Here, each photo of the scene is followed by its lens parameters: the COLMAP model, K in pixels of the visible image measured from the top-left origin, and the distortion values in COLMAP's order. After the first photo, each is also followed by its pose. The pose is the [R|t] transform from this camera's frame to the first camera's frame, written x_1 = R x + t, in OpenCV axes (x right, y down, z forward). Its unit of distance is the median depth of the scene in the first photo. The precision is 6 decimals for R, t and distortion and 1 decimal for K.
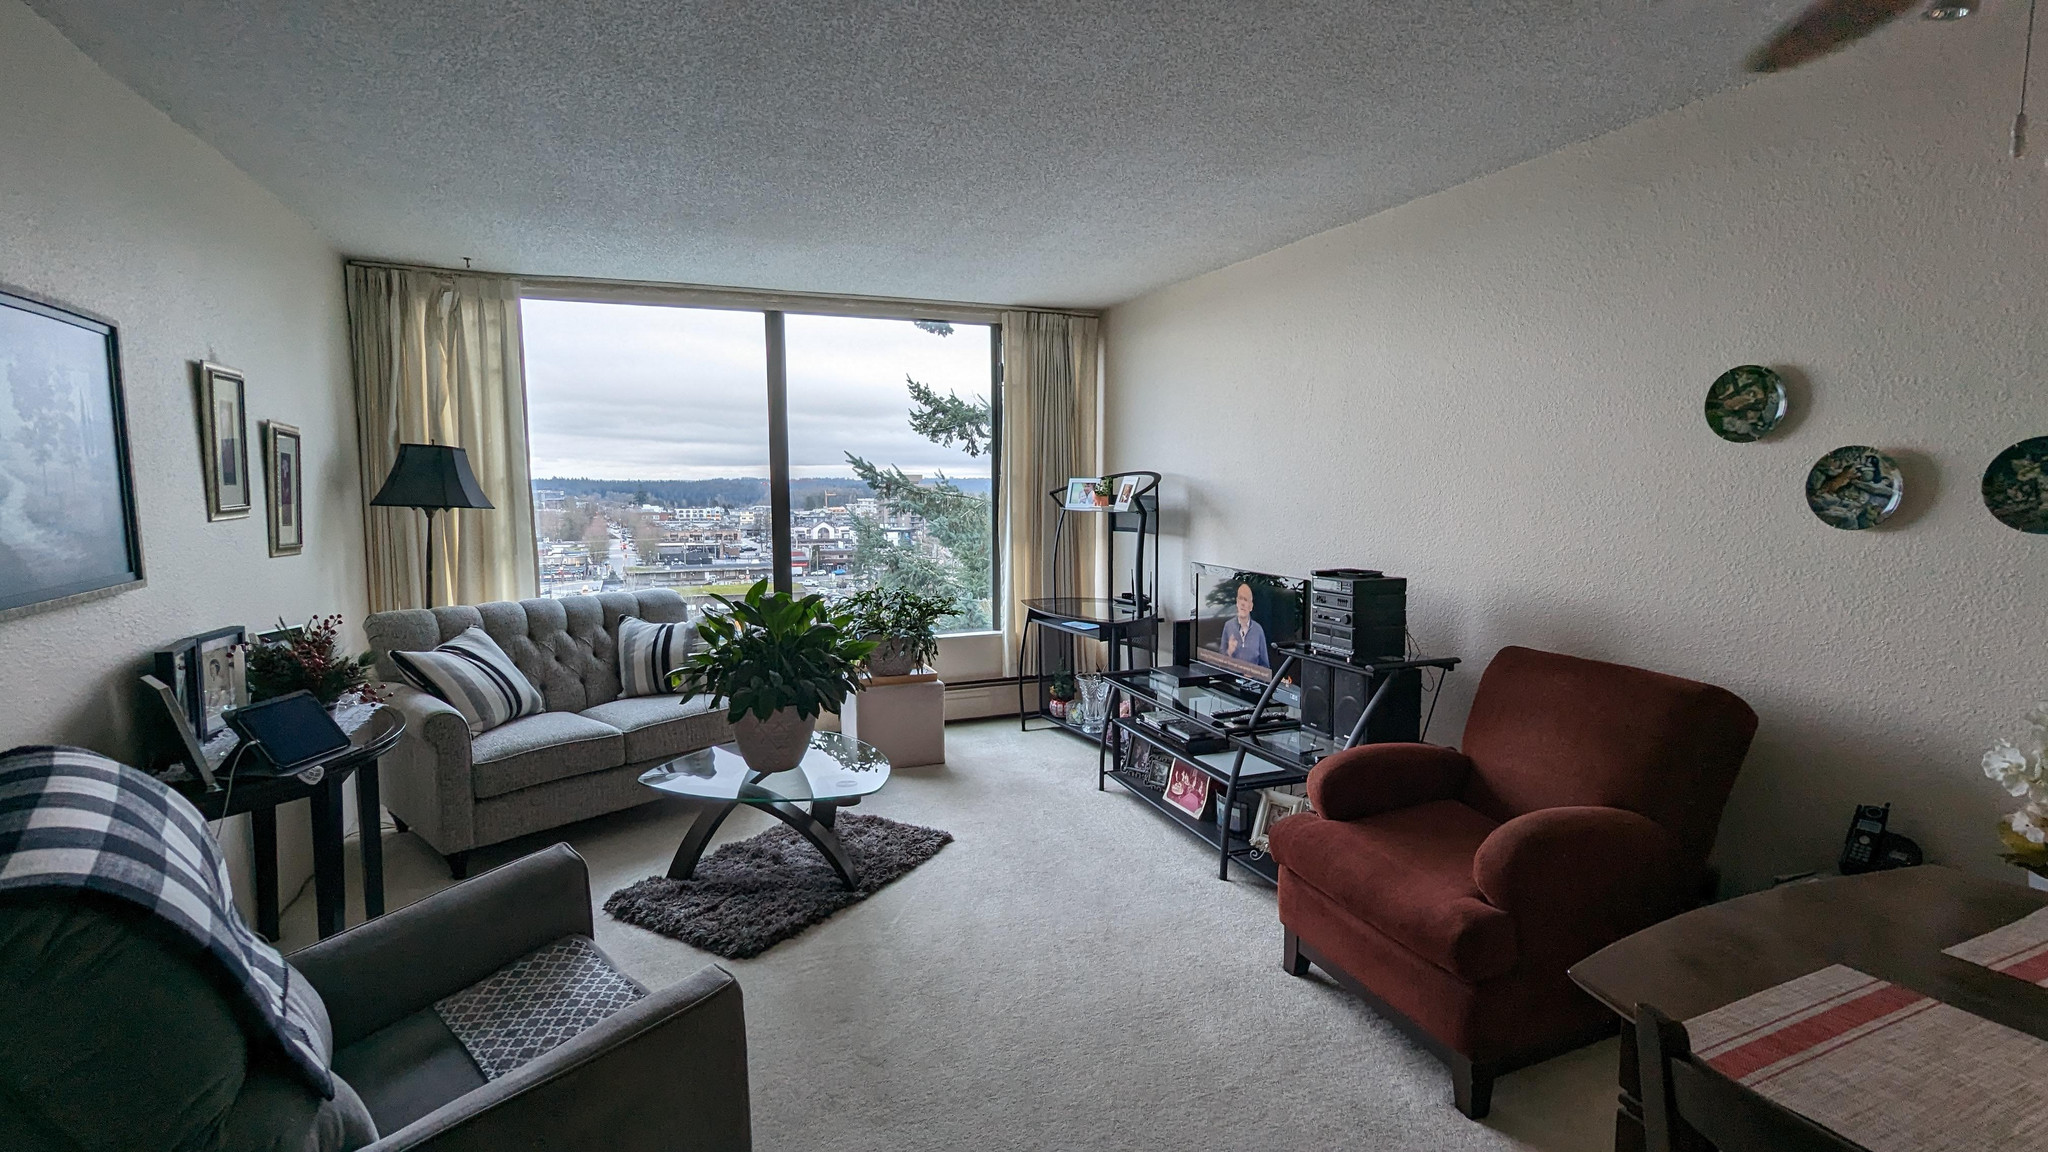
lens RADIAL K [[962.5, 0, 1023.9], [0, 962.5, 567.7], [0, 0, 1]] dist [0.003969, -0.000076]
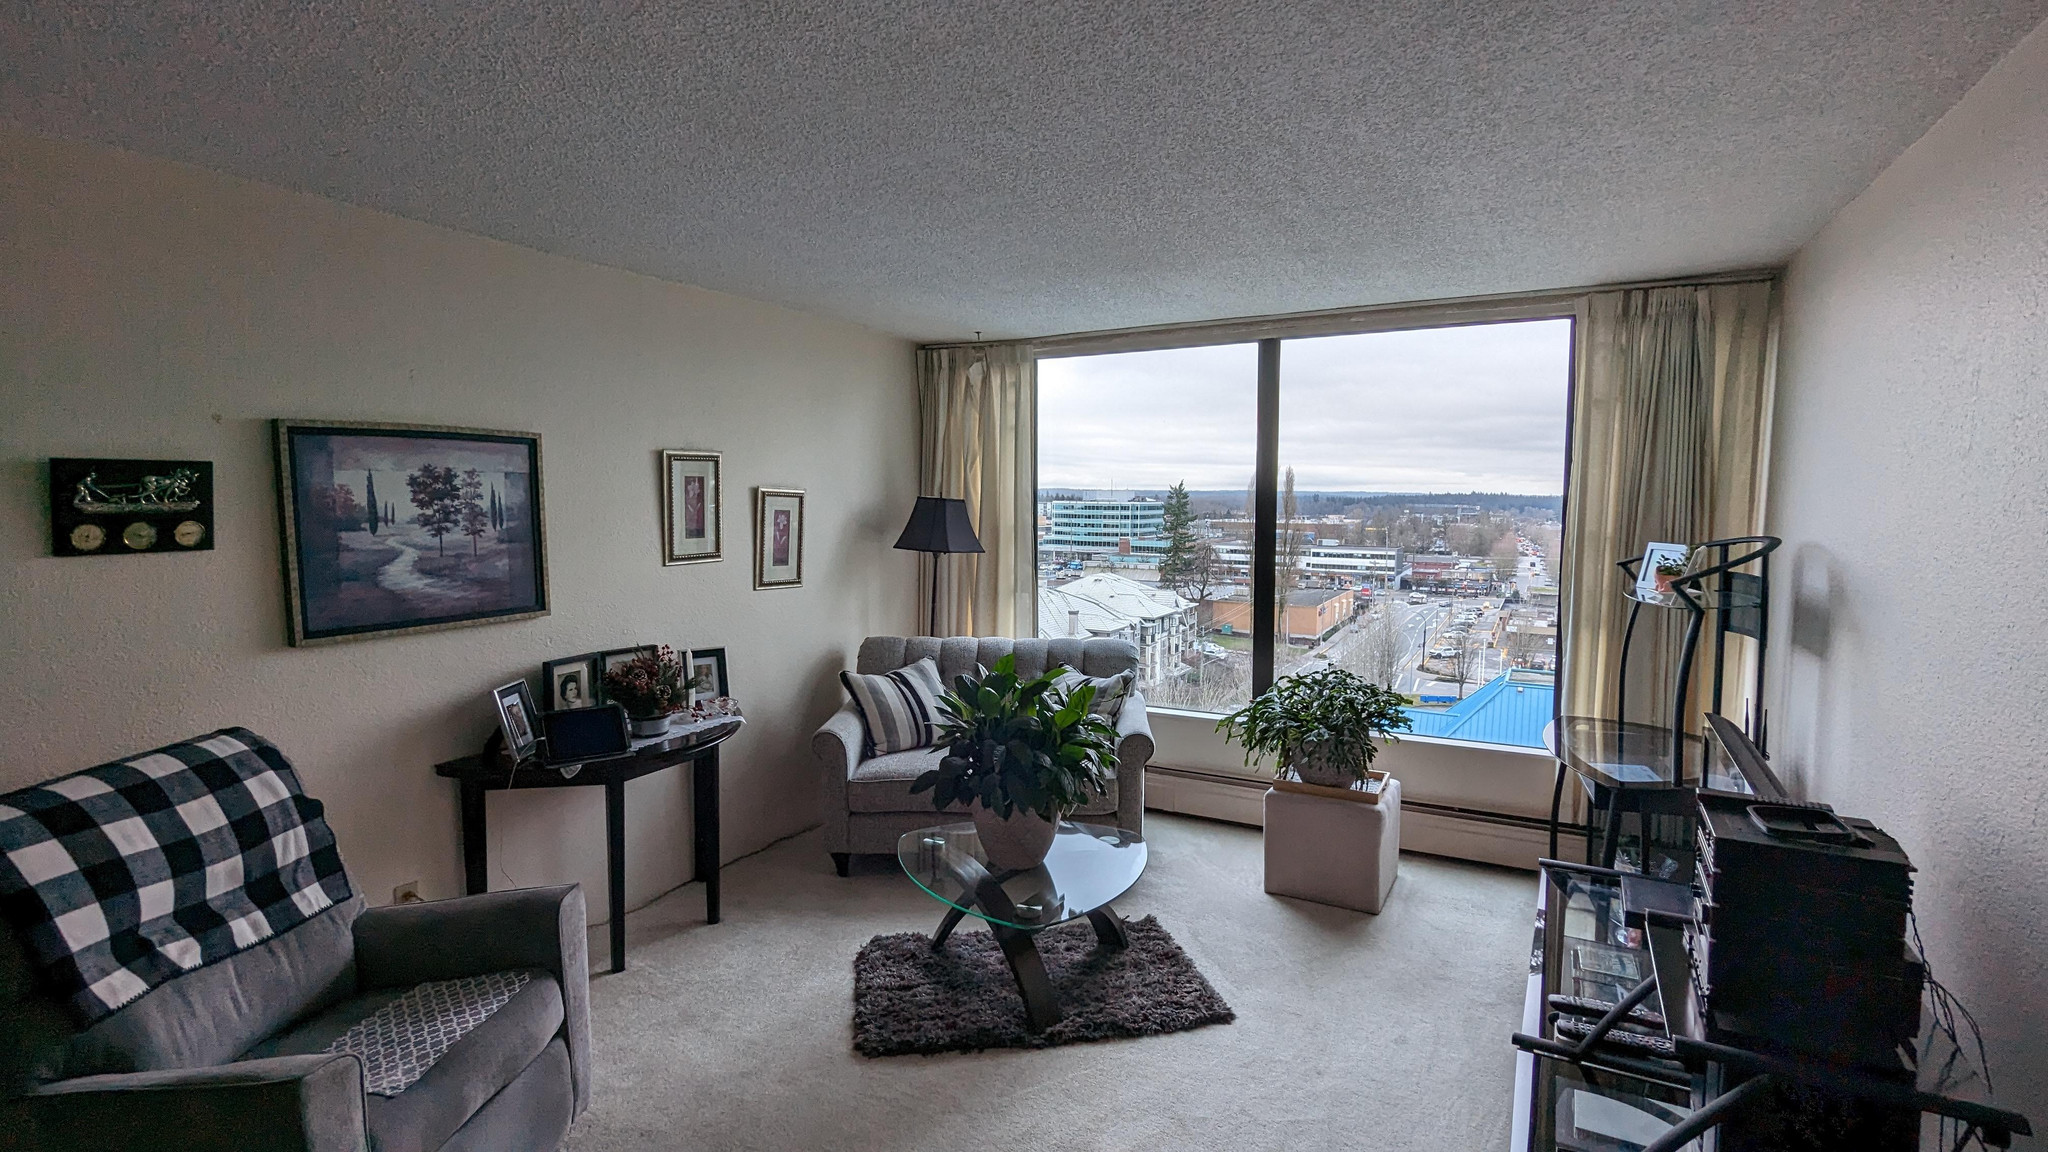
lens RADIAL K [[962.5, 0, 1027.3], [0, 962.5, 573.4], [0, 0, 1]] dist [0.003969, -0.000076]
pose [[0.637555, 0.066870, -0.767497, 0.333899], [-0.074883, 0.996888, 0.024651, -0.068280], [0.766757, 0.041756, 0.640579, 0.320776]]
